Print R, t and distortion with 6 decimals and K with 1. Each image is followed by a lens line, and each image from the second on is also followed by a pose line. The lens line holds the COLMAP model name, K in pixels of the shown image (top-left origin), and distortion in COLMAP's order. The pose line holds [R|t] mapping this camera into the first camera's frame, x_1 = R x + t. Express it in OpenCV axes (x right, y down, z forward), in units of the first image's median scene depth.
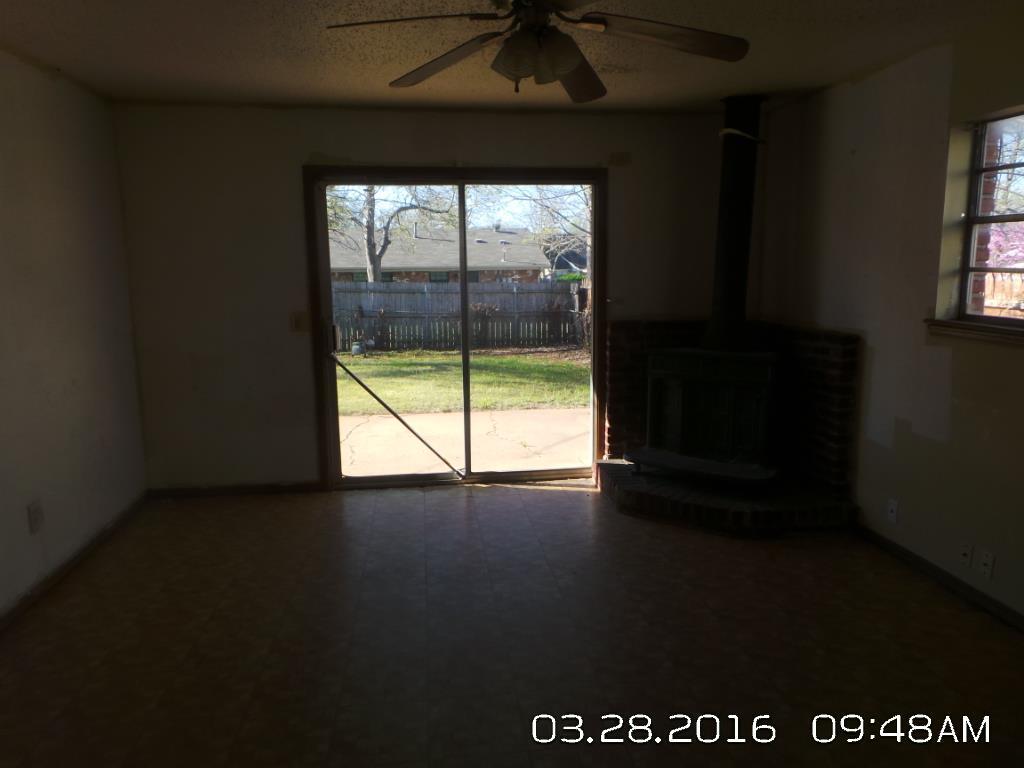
lens RADIAL K [[722.4, 0, 512.2], [0, 722.4, 384.6], [0, 0, 1]] dist [0.024047, 0.009263]
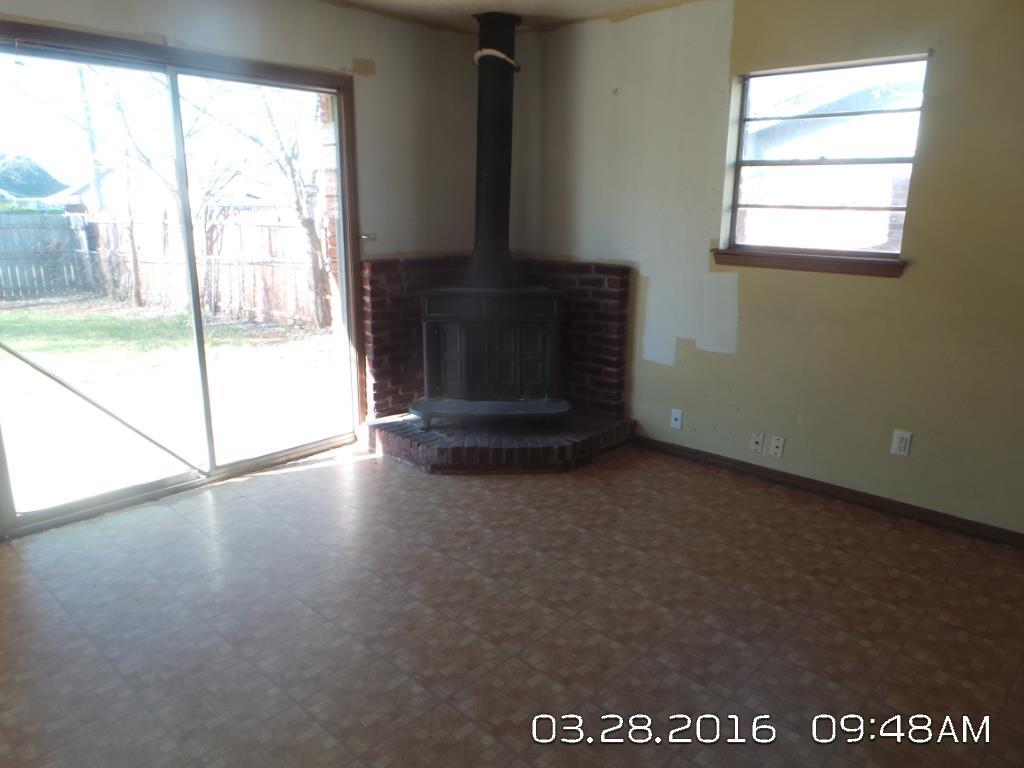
lens RADIAL K [[722.4, 0, 510.3], [0, 722.4, 383.0], [0, 0, 1]] dist [0.024047, 0.009263]
pose [[0.769075, -0.139630, 0.623721, -0.303548], [0.086745, 0.989619, 0.114582, -0.028766], [-0.633245, -0.034018, 0.773203, 0.225559]]
